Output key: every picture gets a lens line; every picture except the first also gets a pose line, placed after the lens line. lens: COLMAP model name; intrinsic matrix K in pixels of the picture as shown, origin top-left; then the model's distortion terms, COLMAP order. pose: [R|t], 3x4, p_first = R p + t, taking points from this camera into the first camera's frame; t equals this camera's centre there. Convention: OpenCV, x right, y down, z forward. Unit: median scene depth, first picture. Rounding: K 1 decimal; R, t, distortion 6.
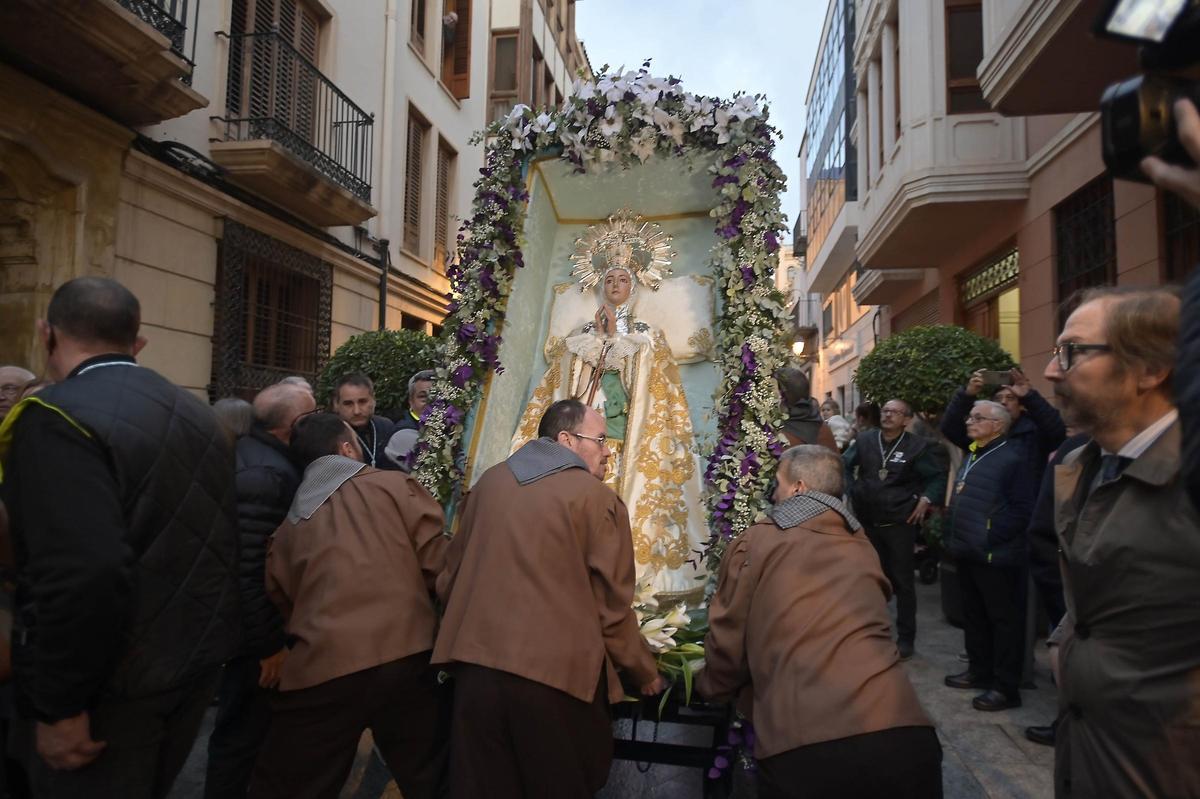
lens RADIAL K [[638.9, 0, 600.0], [0, 638.9, 399.5], [0, 0, 1]] dist [-0.001109, -0.000603]
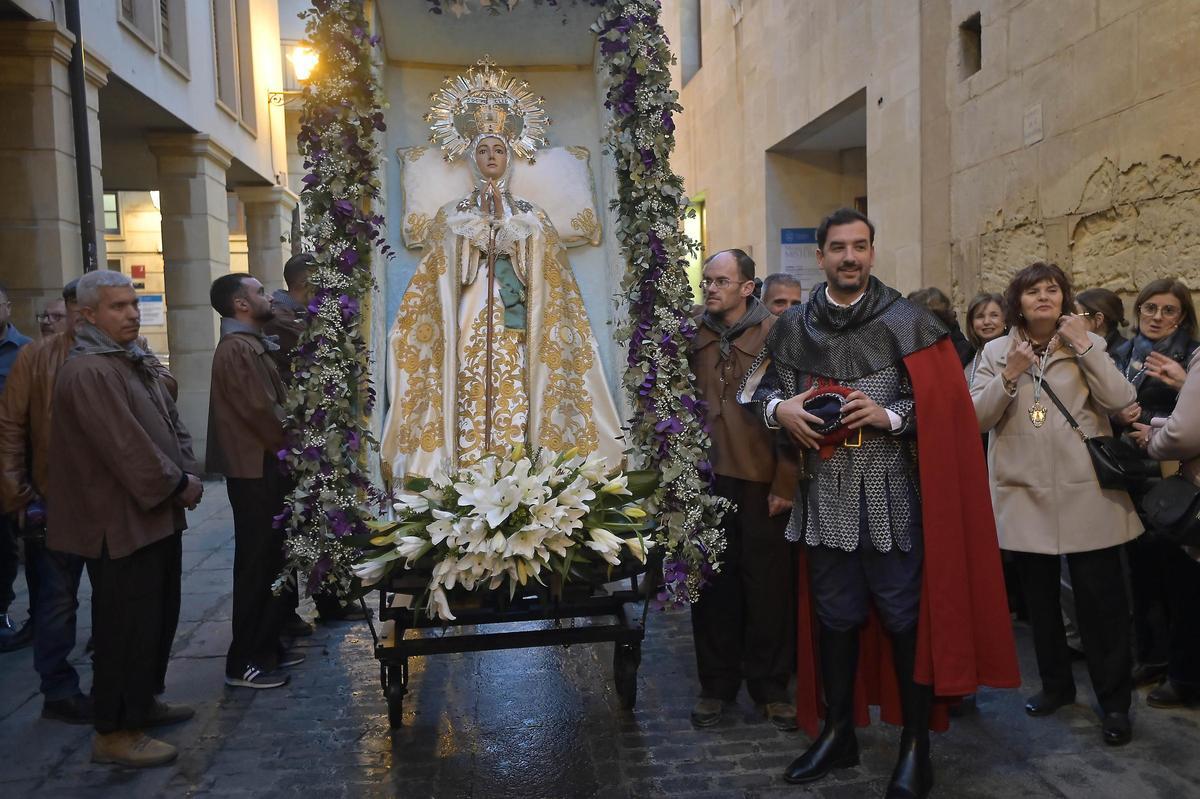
lens RADIAL K [[997.4, 0, 616.0], [0, 997.4, 383.0], [0, 0, 1]] dist [0.144011, -0.159014]
pose [[0.942117, -0.042892, 0.332531, -0.287984], [0.010588, 0.995095, 0.098357, -0.002561], [-0.335118, -0.089143, 0.937949, -0.390610]]
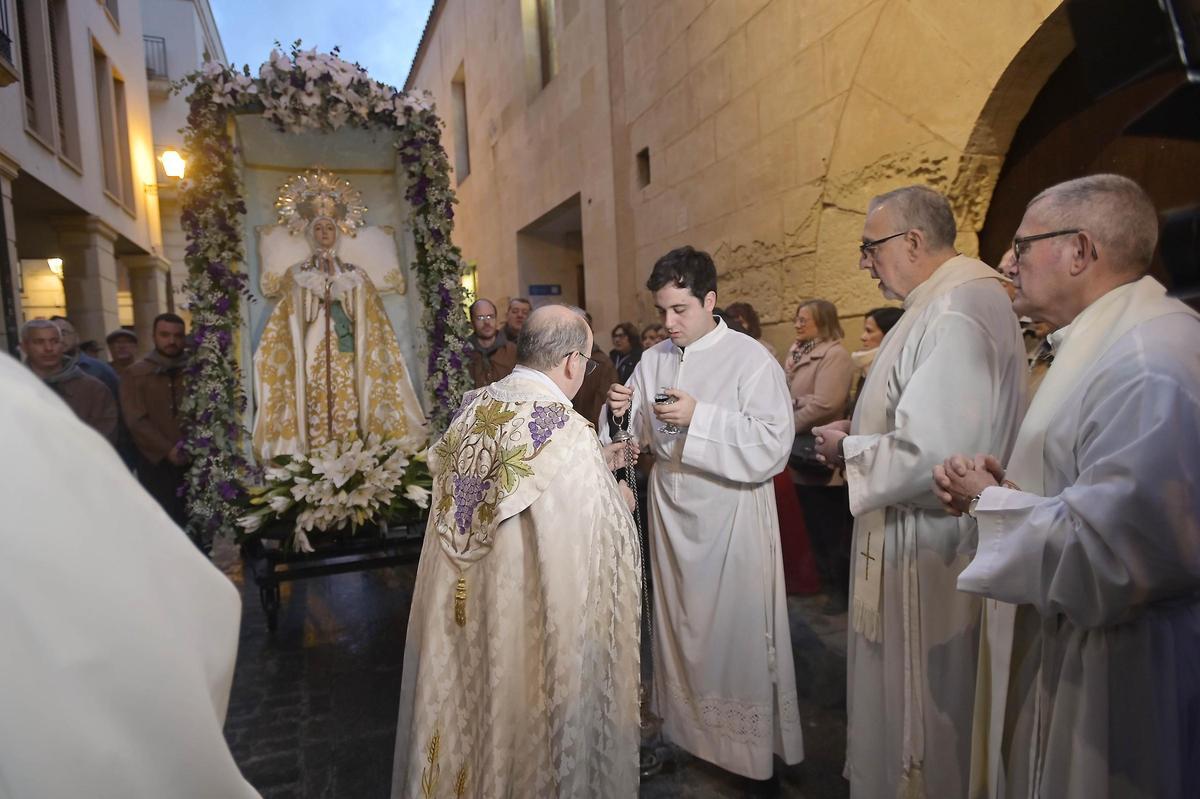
lens RADIAL K [[705.6, 0, 560.6], [0, 705.6, 412.8], [0, 0, 1]] dist [-0.008791, -0.000392]
pose [[0.854674, -0.083454, 0.512414, -0.317945], [0.021156, 0.991774, 0.126239, 0.008083], [-0.518734, -0.097052, 0.849409, -0.453870]]
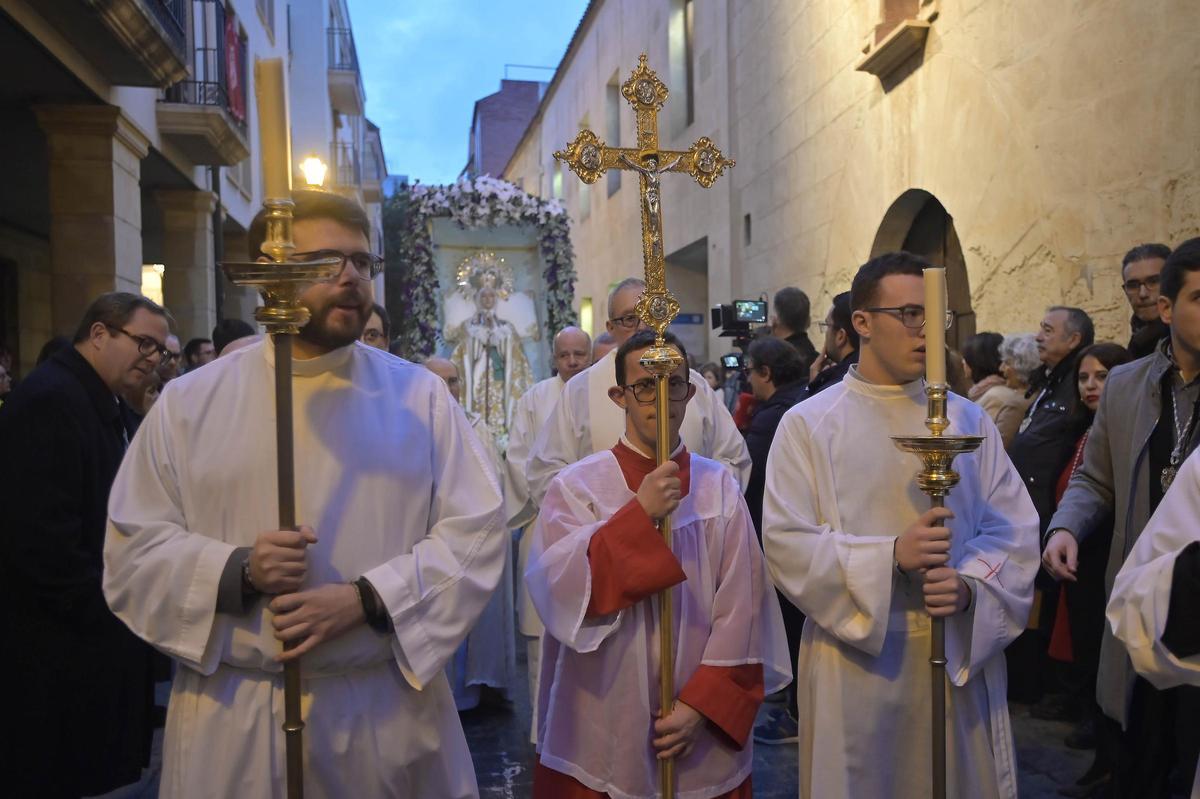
lens RADIAL K [[1069.3, 0, 658.5], [0, 1069.3, 412.9], [0, 0, 1]] dist [0.066689, 0.002002]
pose [[0.908911, -0.020686, 0.416476, -0.826652], [-0.011153, 0.997205, 0.073871, -0.083396], [-0.416840, -0.071787, 0.906141, -2.050513]]
